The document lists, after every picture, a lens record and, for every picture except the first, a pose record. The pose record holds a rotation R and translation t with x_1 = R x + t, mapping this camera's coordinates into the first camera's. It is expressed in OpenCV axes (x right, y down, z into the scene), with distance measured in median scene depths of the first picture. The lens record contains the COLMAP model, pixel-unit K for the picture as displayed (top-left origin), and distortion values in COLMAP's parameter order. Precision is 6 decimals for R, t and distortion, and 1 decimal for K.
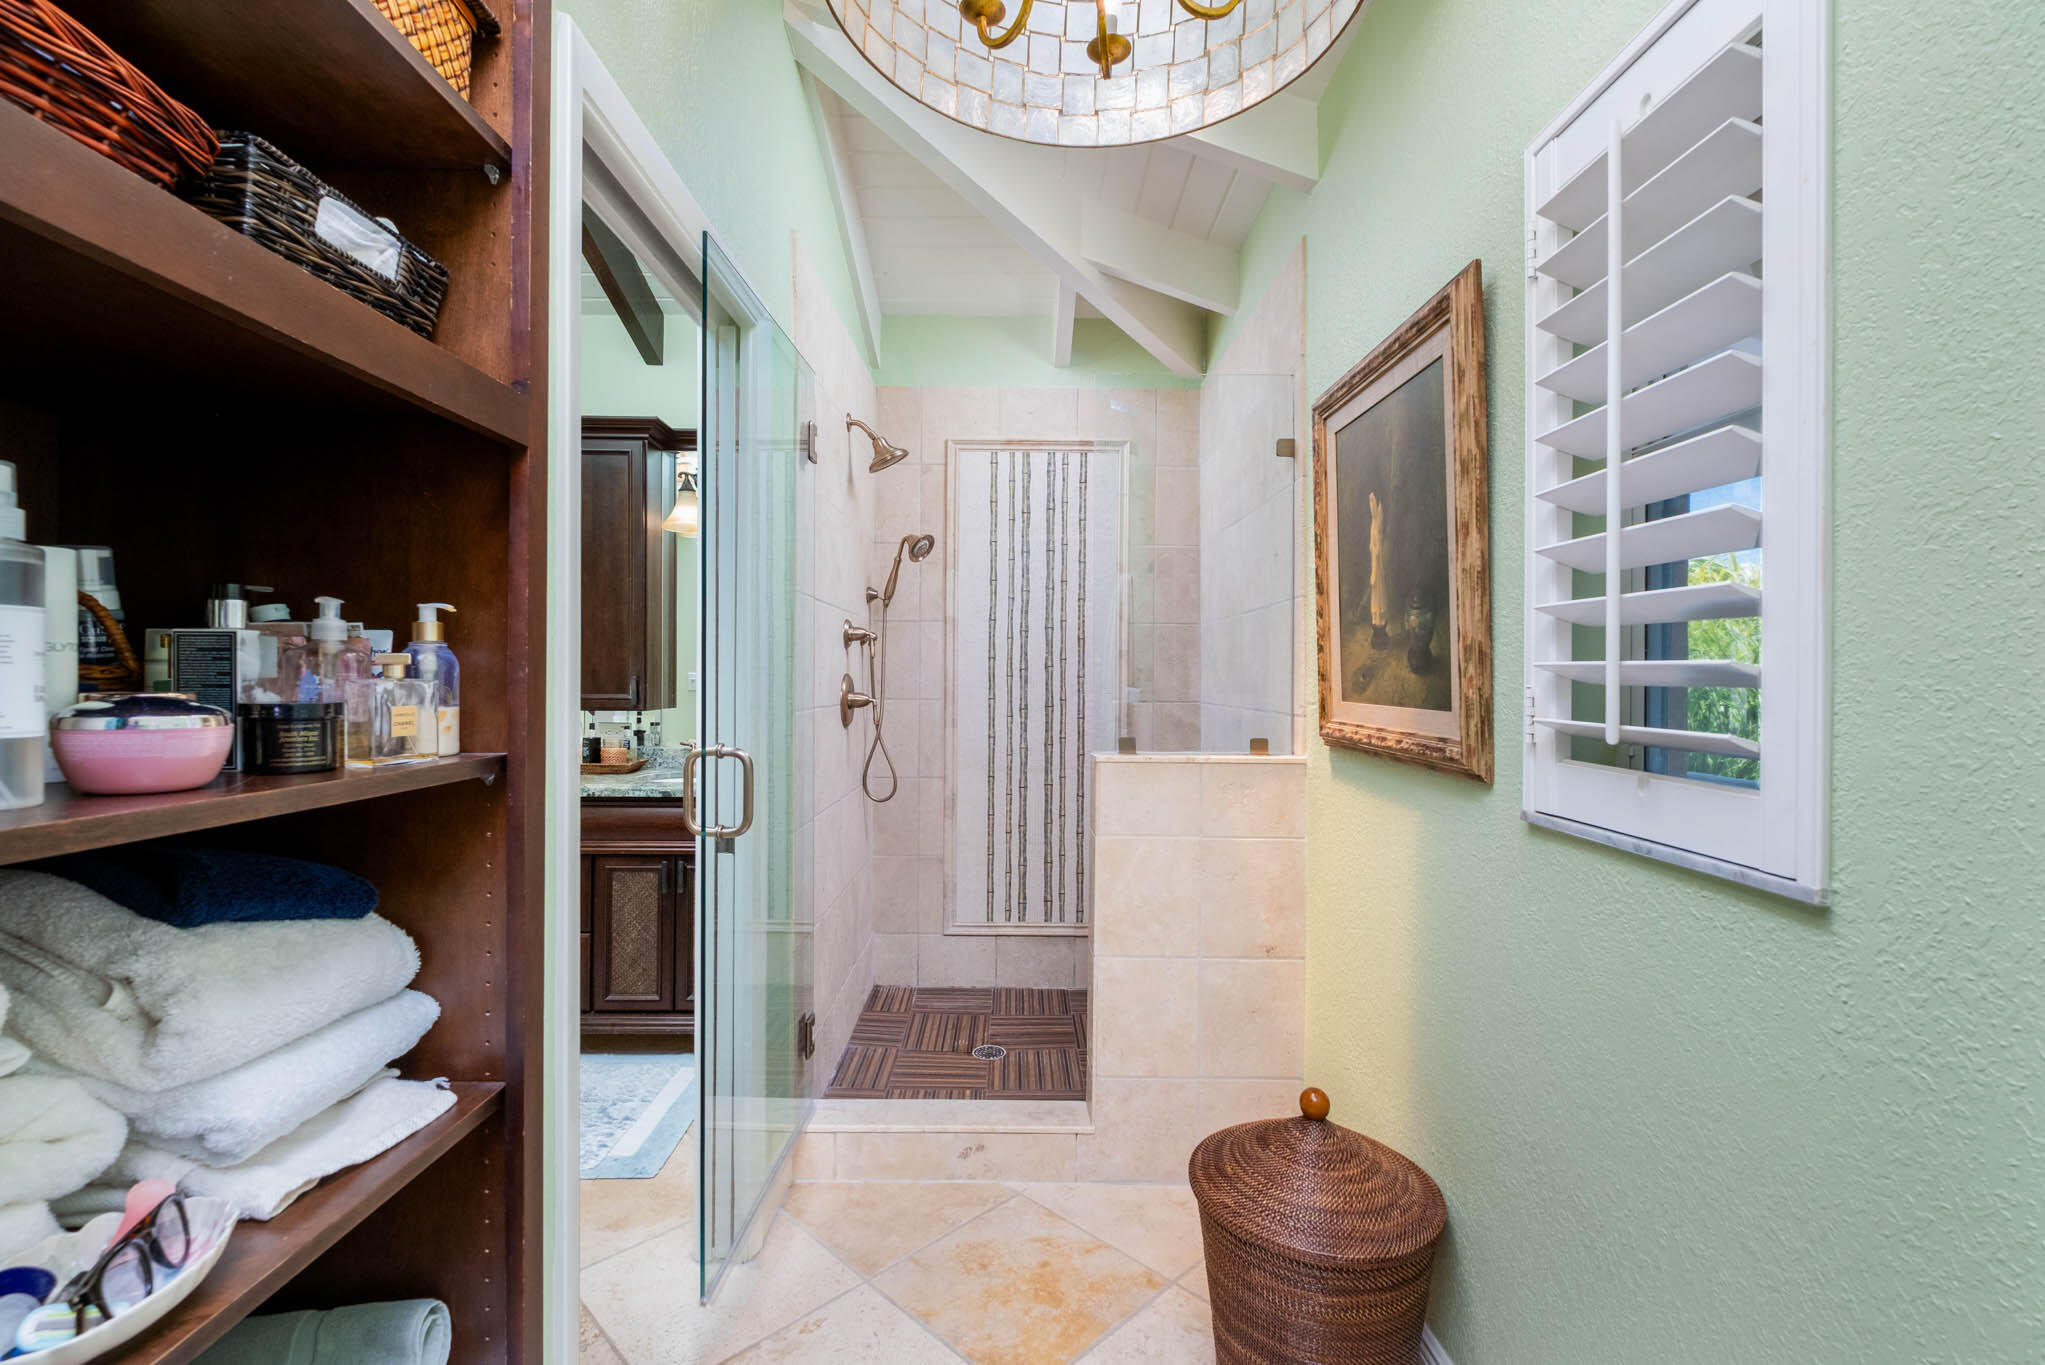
lens RADIAL K [[897.7, 0, 1023.6], [0, 897.7, 672.1], [0, 0, 1]] dist [0.003957, 0.000350]
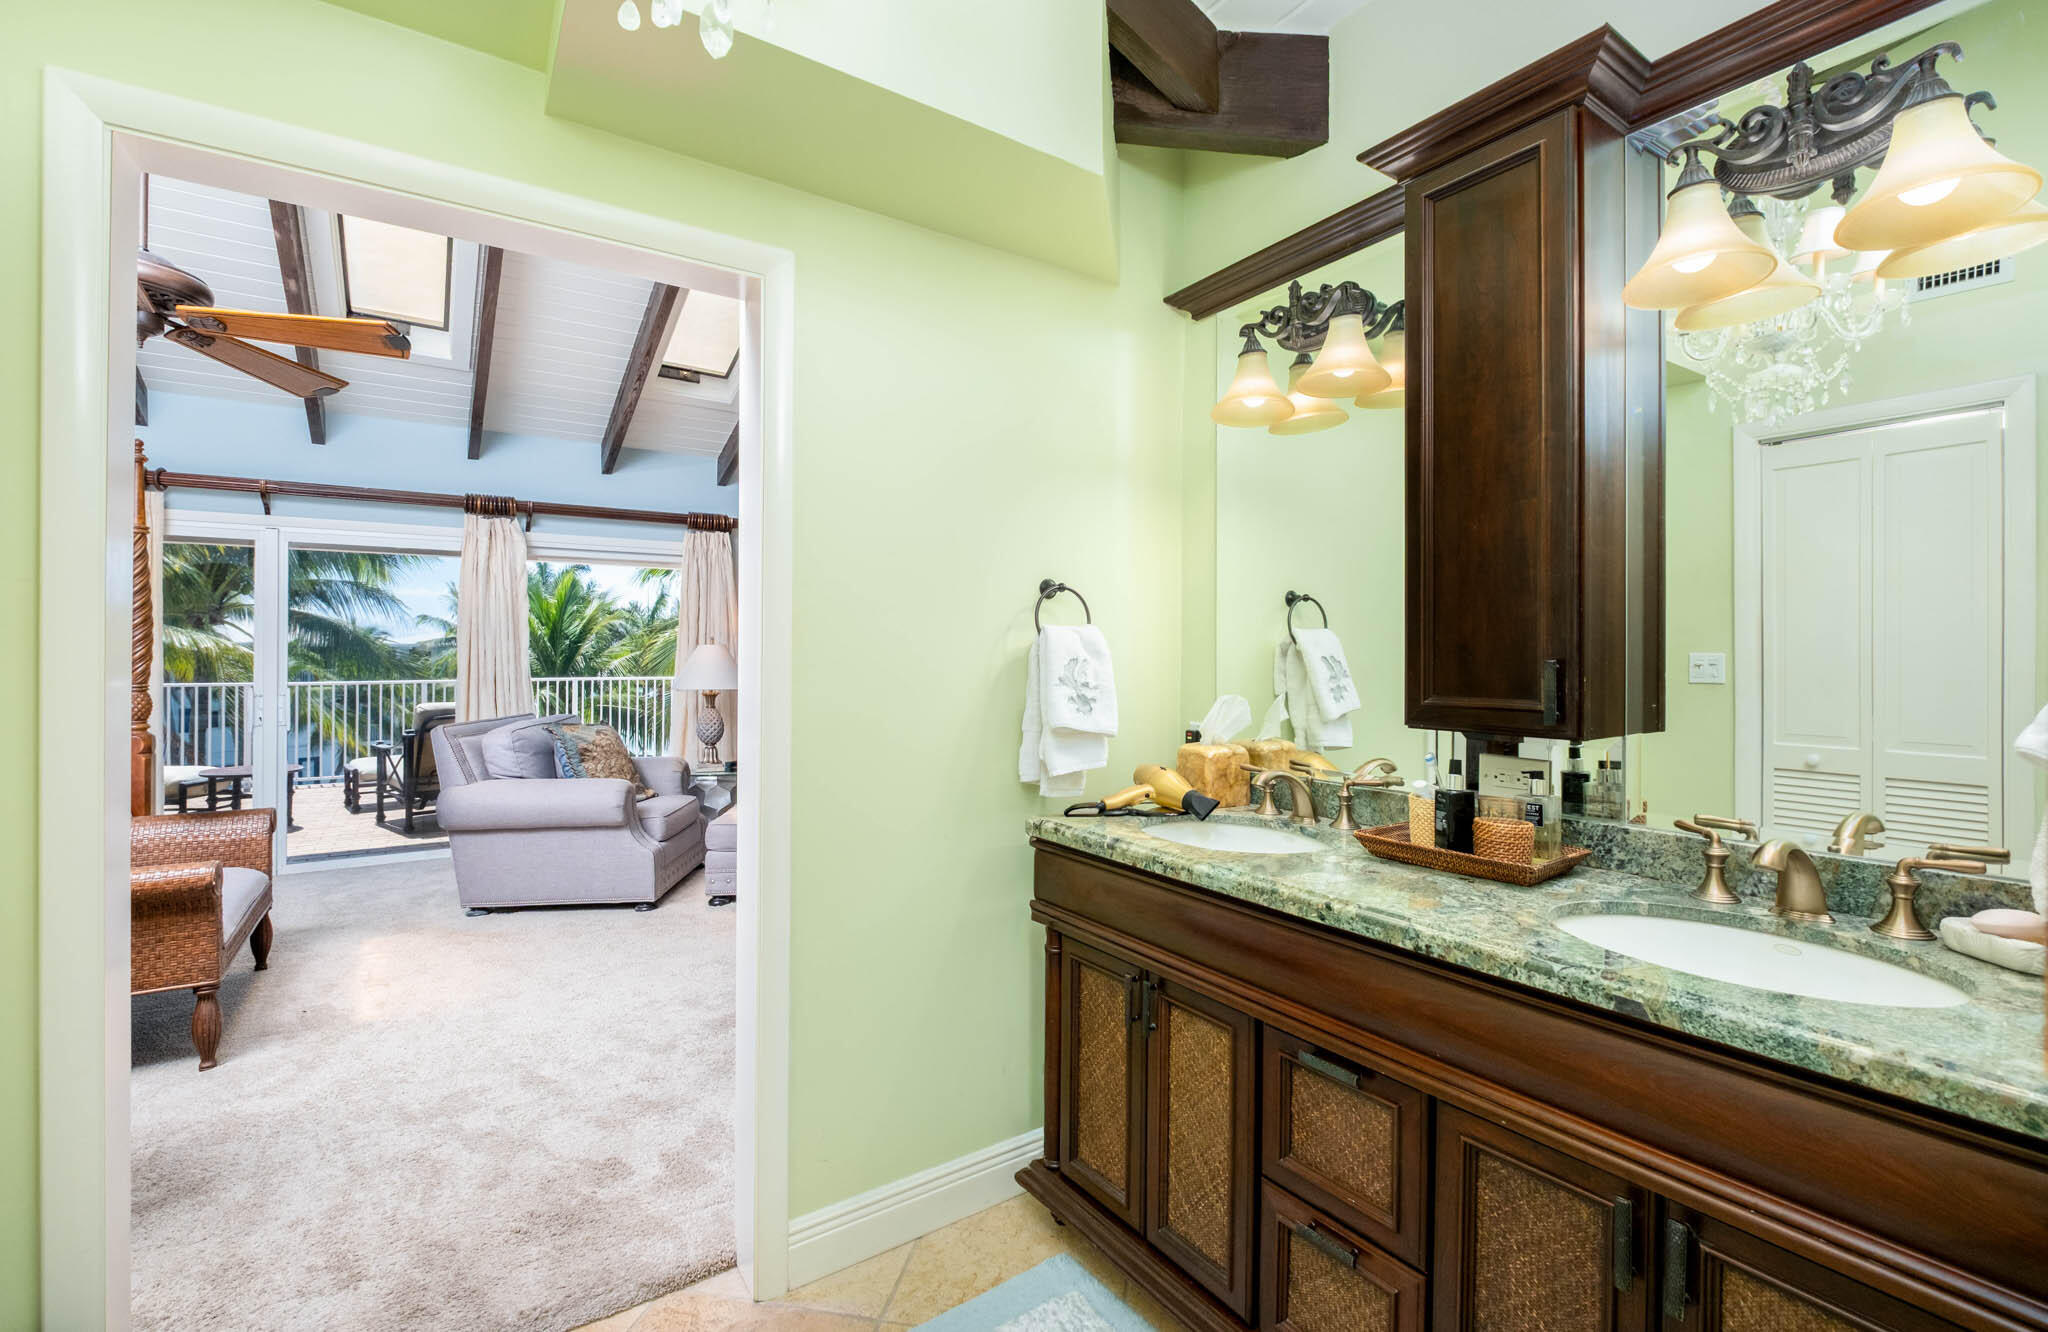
lens RADIAL K [[888.5, 0, 1026.4], [0, 888.5, 641.6], [0, 0, 1]] dist [-0.010556, -0.000303]
pose [[0.546156, -0.007763, -0.837648, -0.216348], [-0.009055, 0.999844, -0.015170, 0.005076], [0.837635, 0.015870, 0.546000, 0.558163]]
